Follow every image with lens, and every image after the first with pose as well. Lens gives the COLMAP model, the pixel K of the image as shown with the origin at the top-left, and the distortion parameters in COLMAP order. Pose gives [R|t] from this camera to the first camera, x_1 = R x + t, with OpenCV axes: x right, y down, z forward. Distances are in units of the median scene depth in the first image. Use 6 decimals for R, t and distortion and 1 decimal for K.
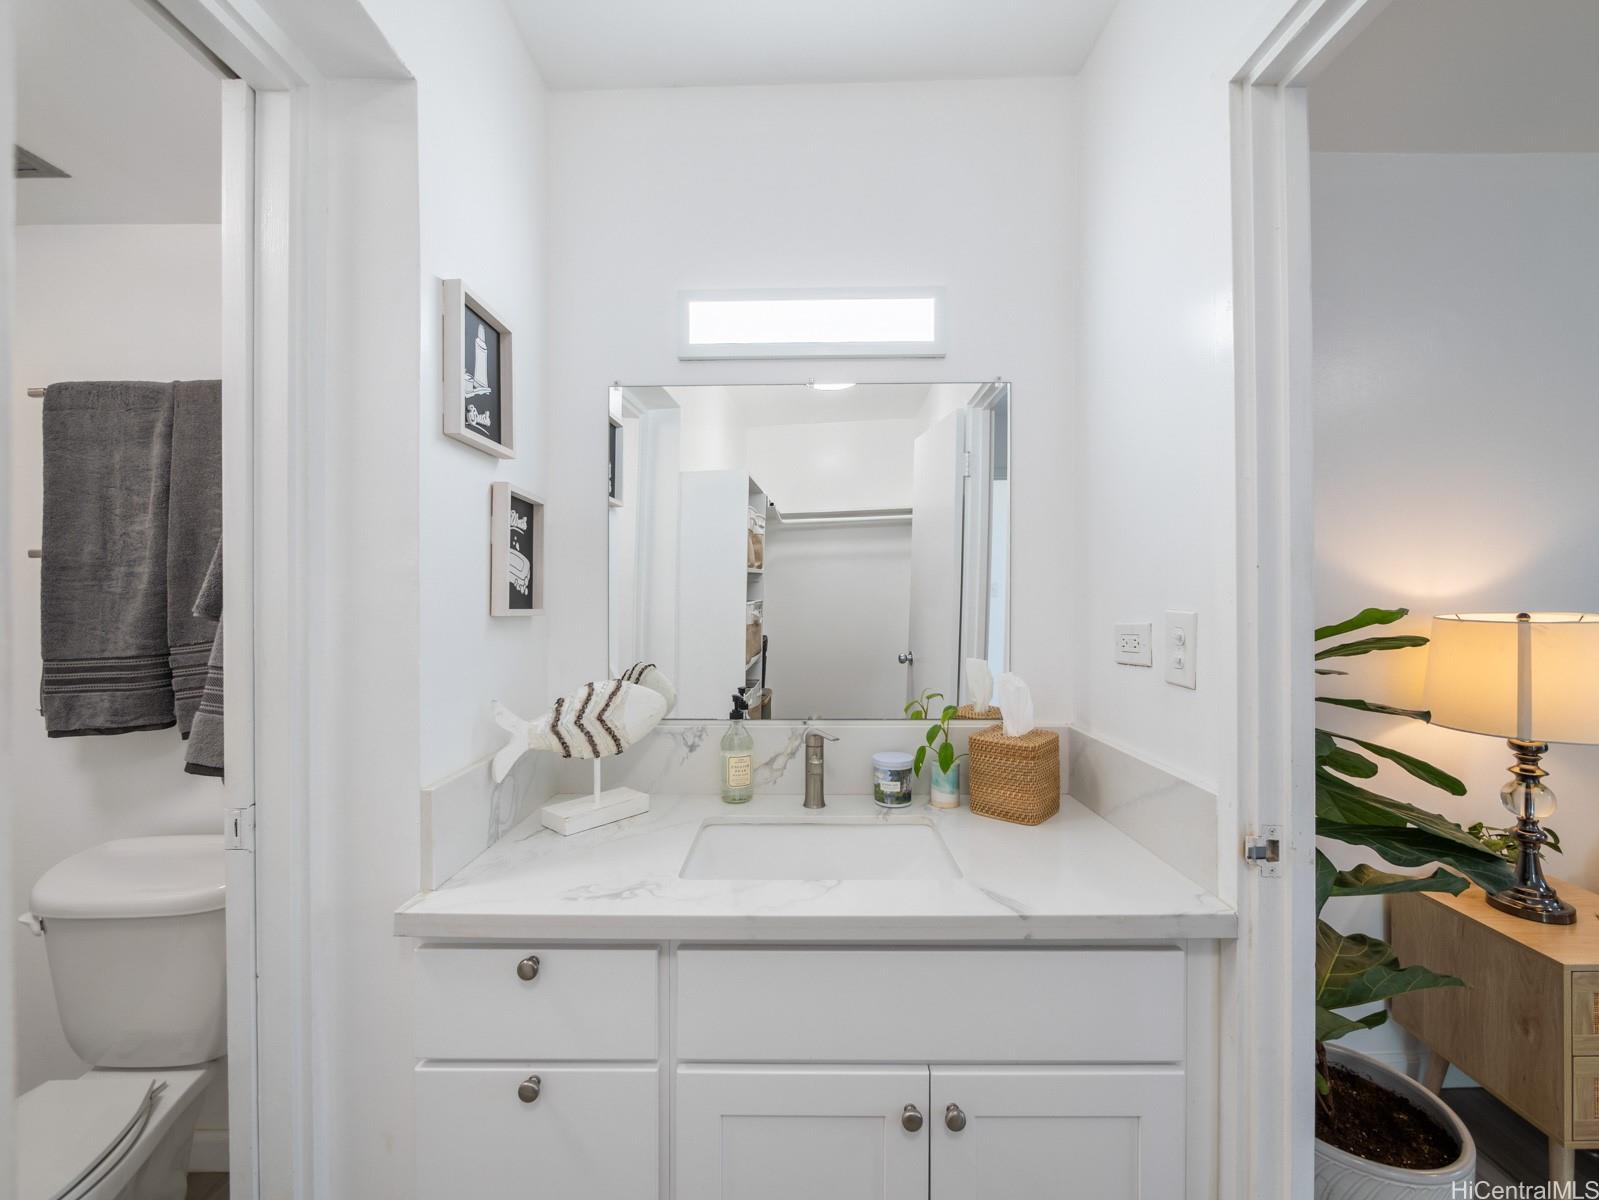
lens RADIAL K [[662.2, 0, 801.4], [0, 662.2, 595.7], [0, 0, 1]] dist [-0.006247, -0.000315]
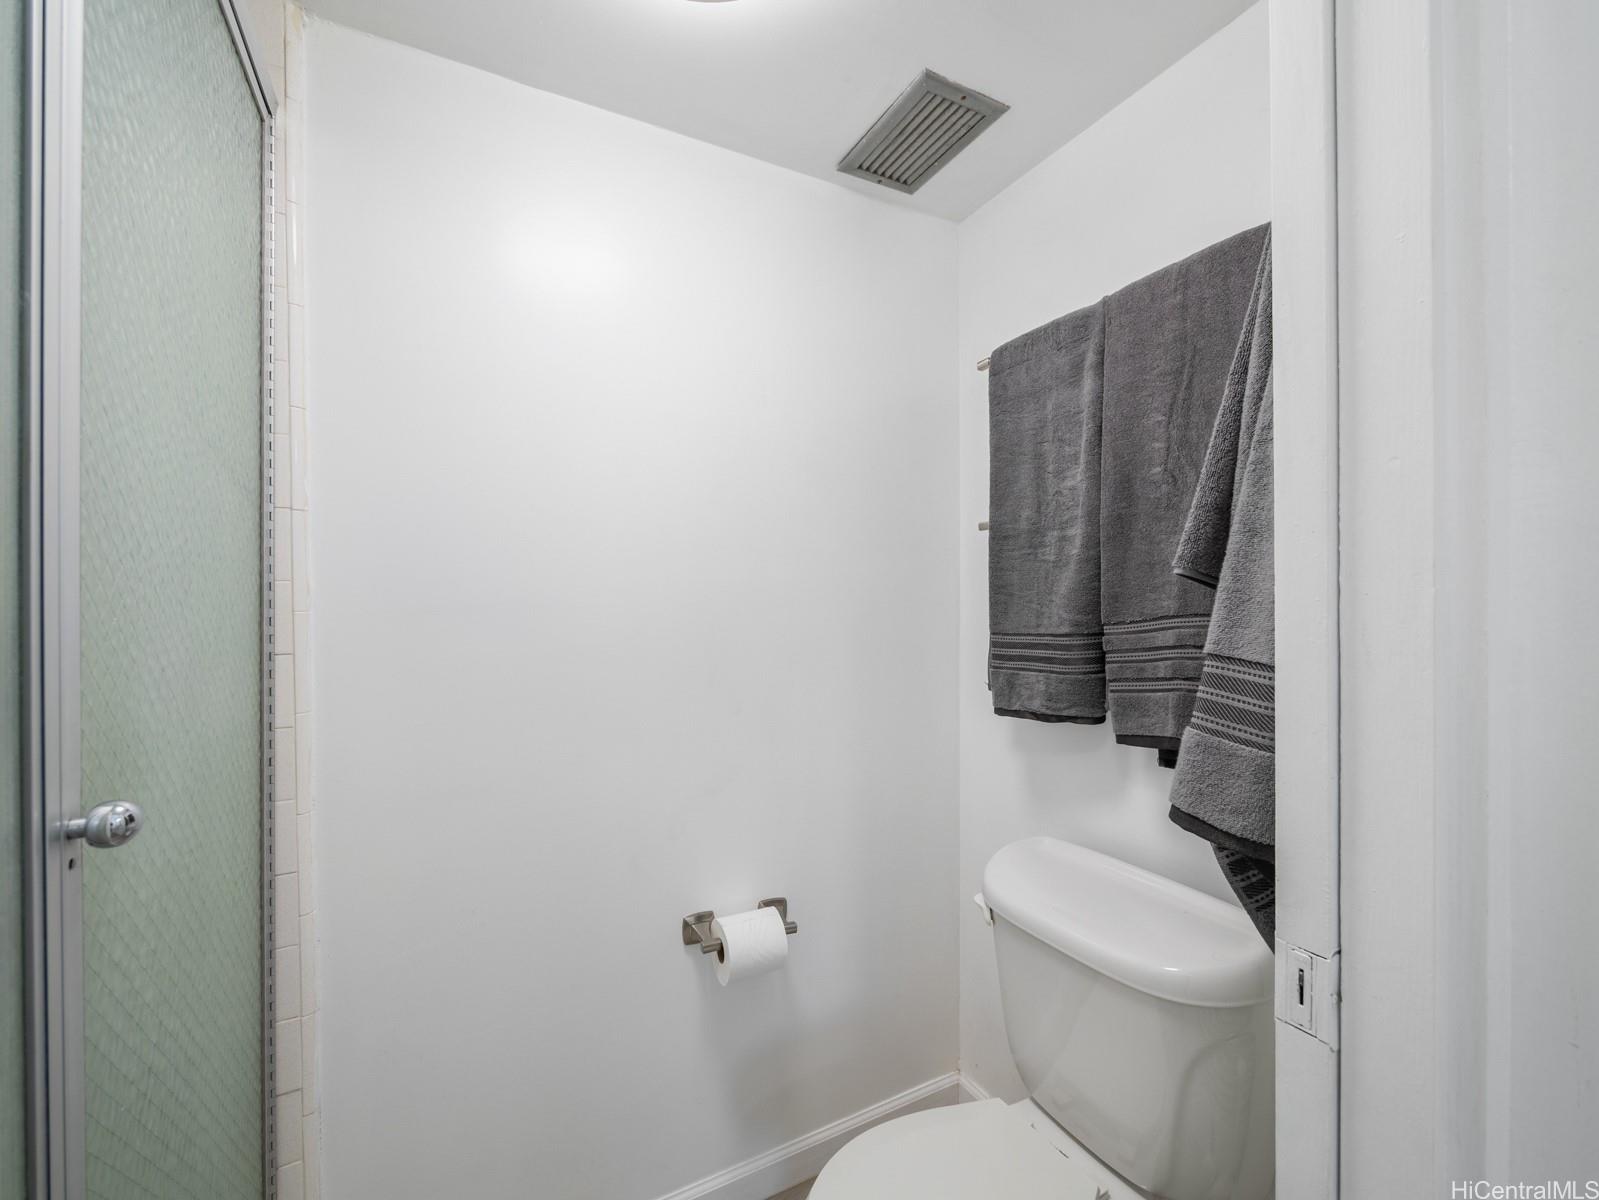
lens RADIAL K [[662.2, 0, 801.4], [0, 662.2, 595.7], [0, 0, 1]] dist [-0.006247, -0.000315]
pose [[0.451687, 0.000836, -0.892176, -0.405274], [0.002544, 0.999994, 0.002225, 0.039574], [0.892173, -0.003275, 0.451682, 0.305887]]
